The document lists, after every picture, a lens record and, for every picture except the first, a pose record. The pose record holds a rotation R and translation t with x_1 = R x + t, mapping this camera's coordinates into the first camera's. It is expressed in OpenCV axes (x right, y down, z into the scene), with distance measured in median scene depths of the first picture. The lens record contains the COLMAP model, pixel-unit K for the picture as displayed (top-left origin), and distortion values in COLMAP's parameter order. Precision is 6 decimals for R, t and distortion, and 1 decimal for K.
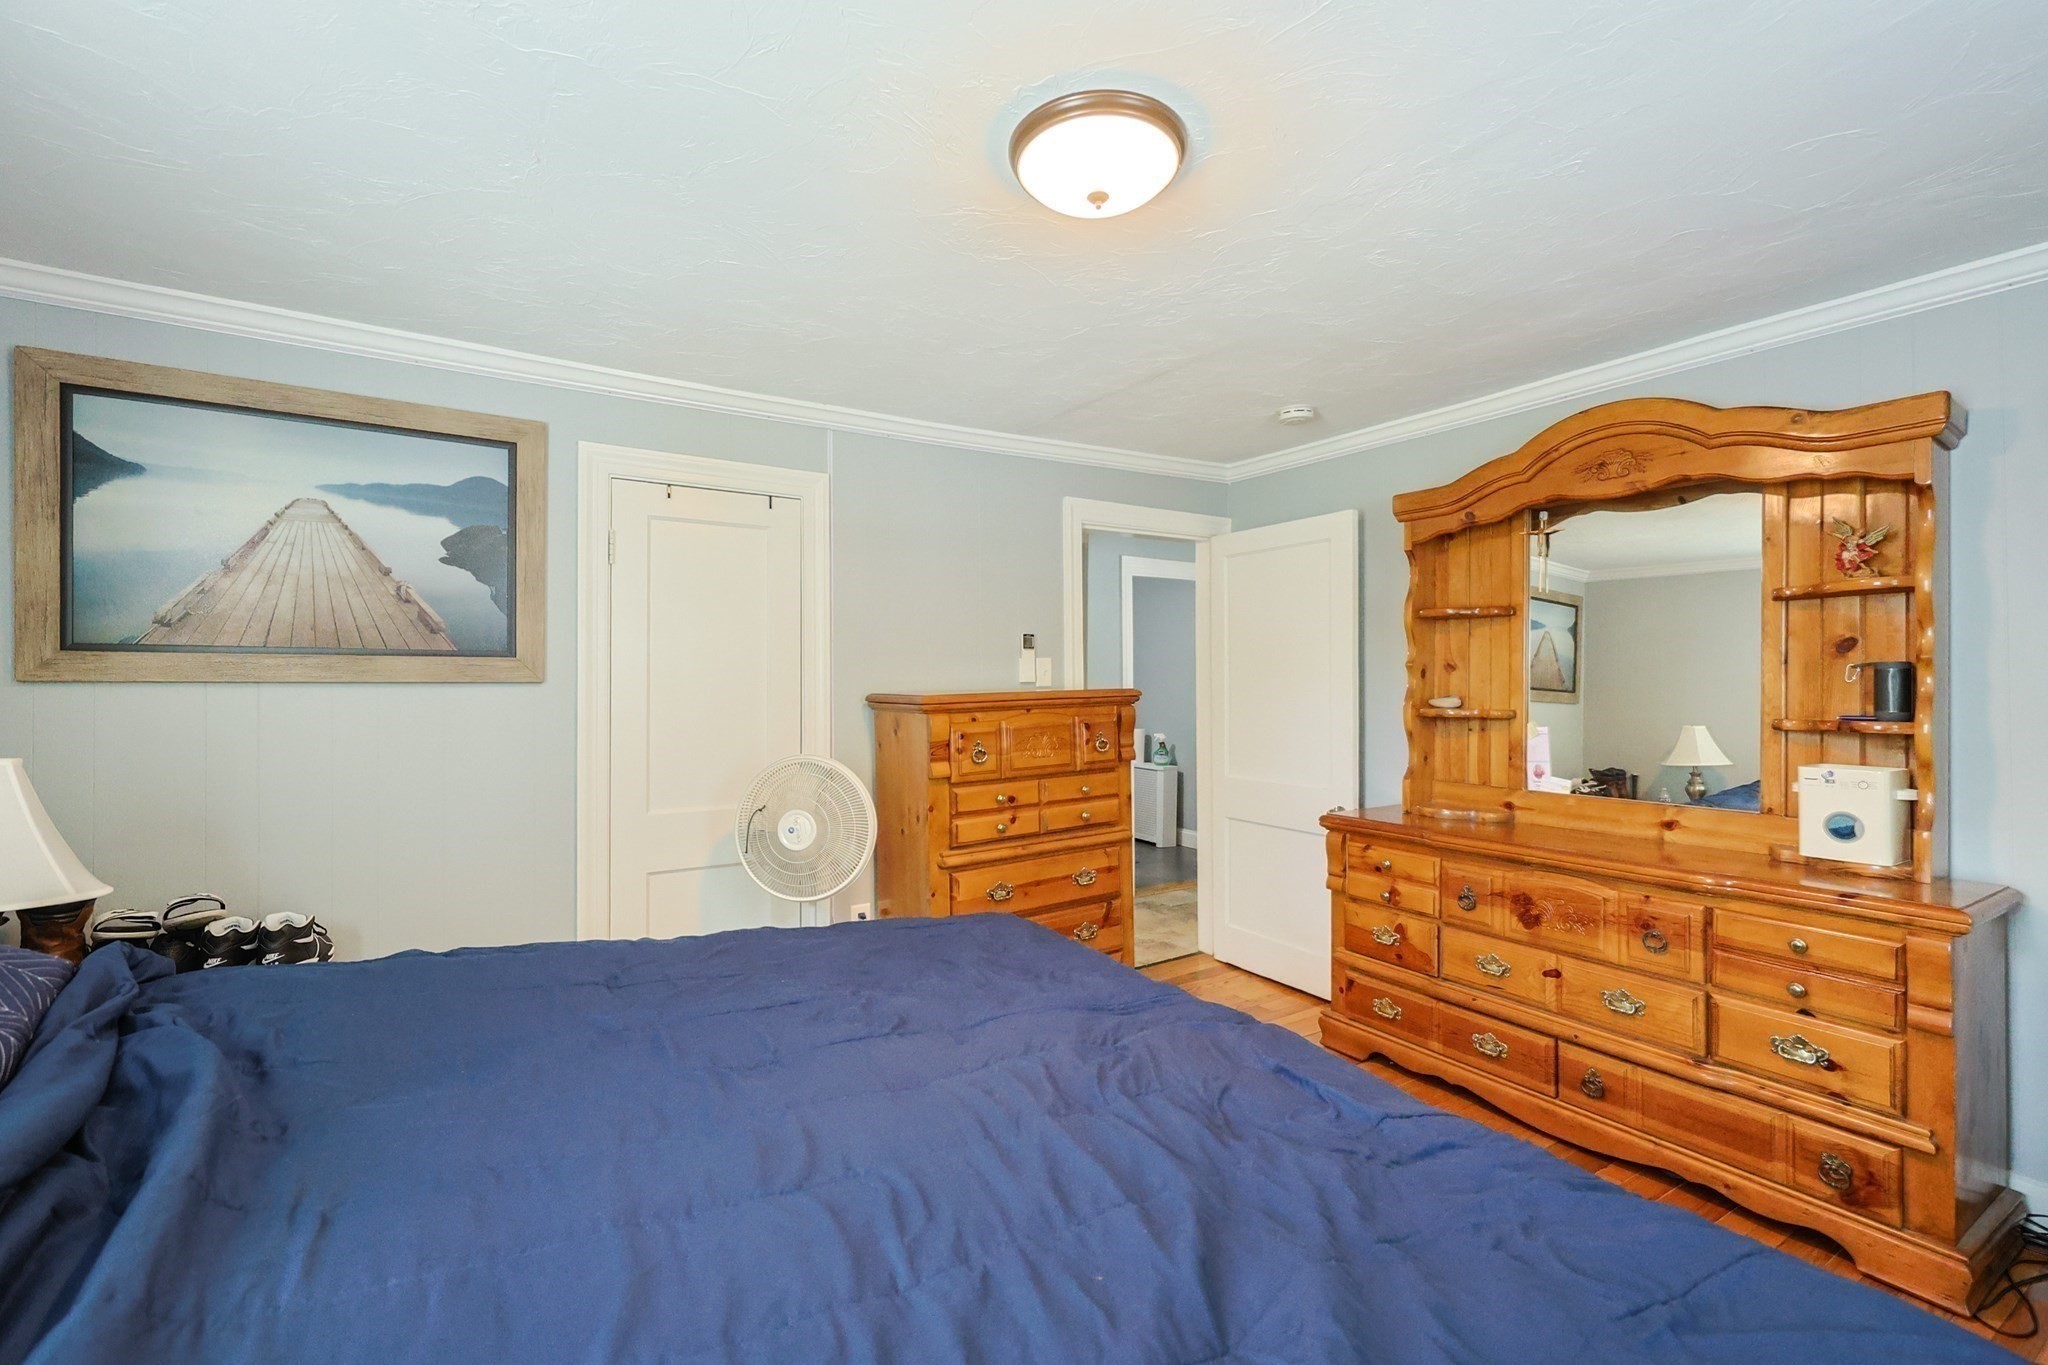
lens RADIAL K [[879.8, 0, 1004.4], [0, 879.8, 677.2], [0, 0, 1]] dist [0.007729, -0.000278]
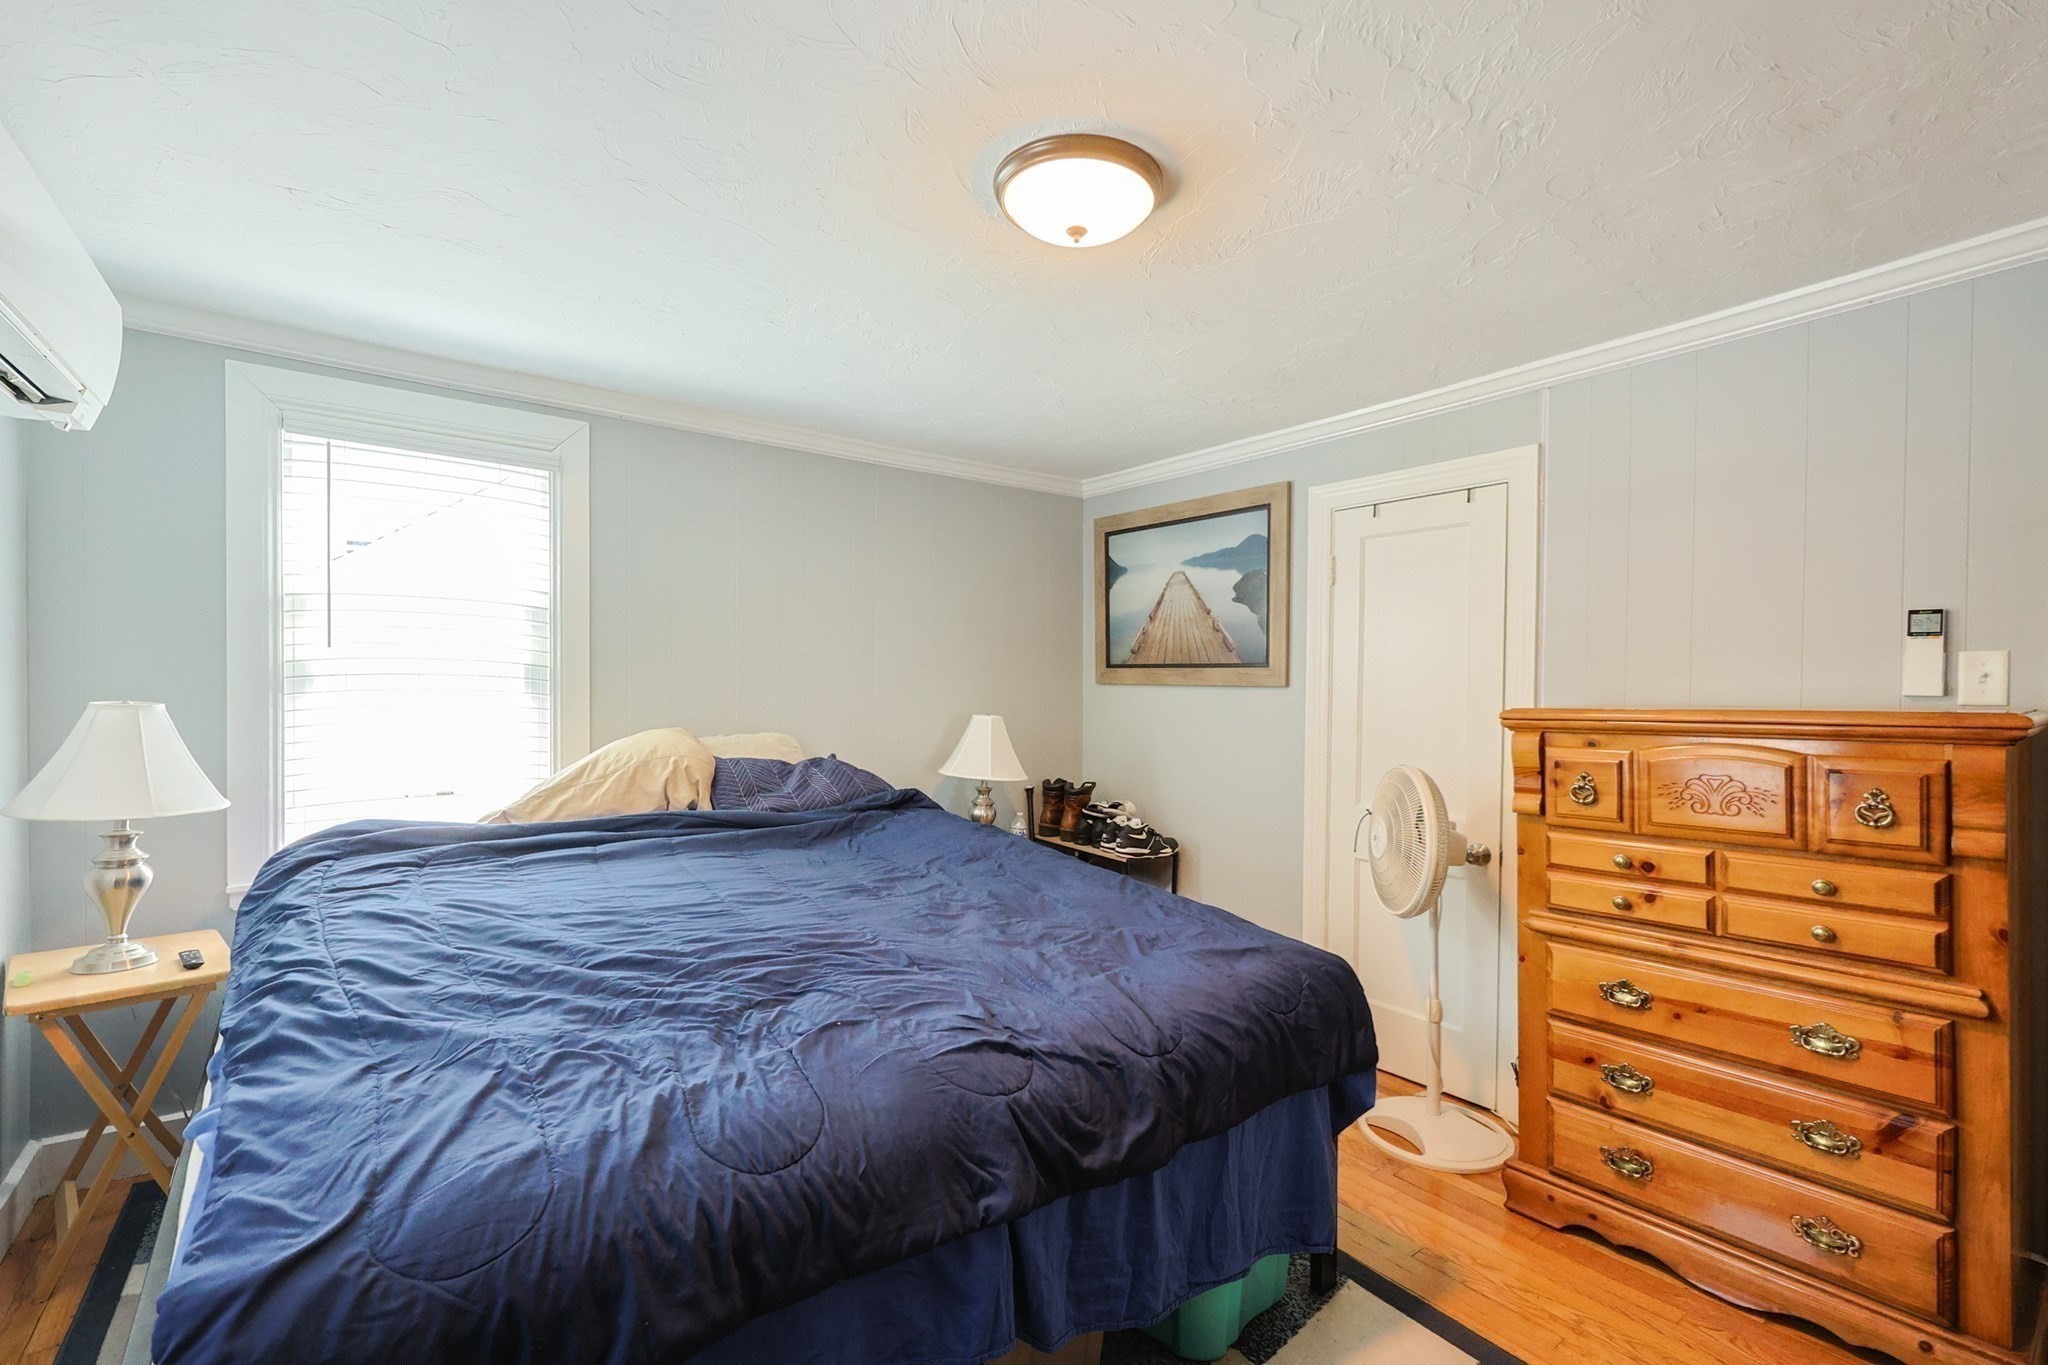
lens RADIAL K [[879.8, 0, 1013.0], [0, 879.8, 693.8], [0, 0, 1]] dist [0.007729, -0.000278]
pose [[0.083239, 0.021332, -0.996301, 0.725193], [0.003920, 0.999756, 0.021734, -0.012706], [0.996522, -0.005715, 0.083135, 0.511603]]
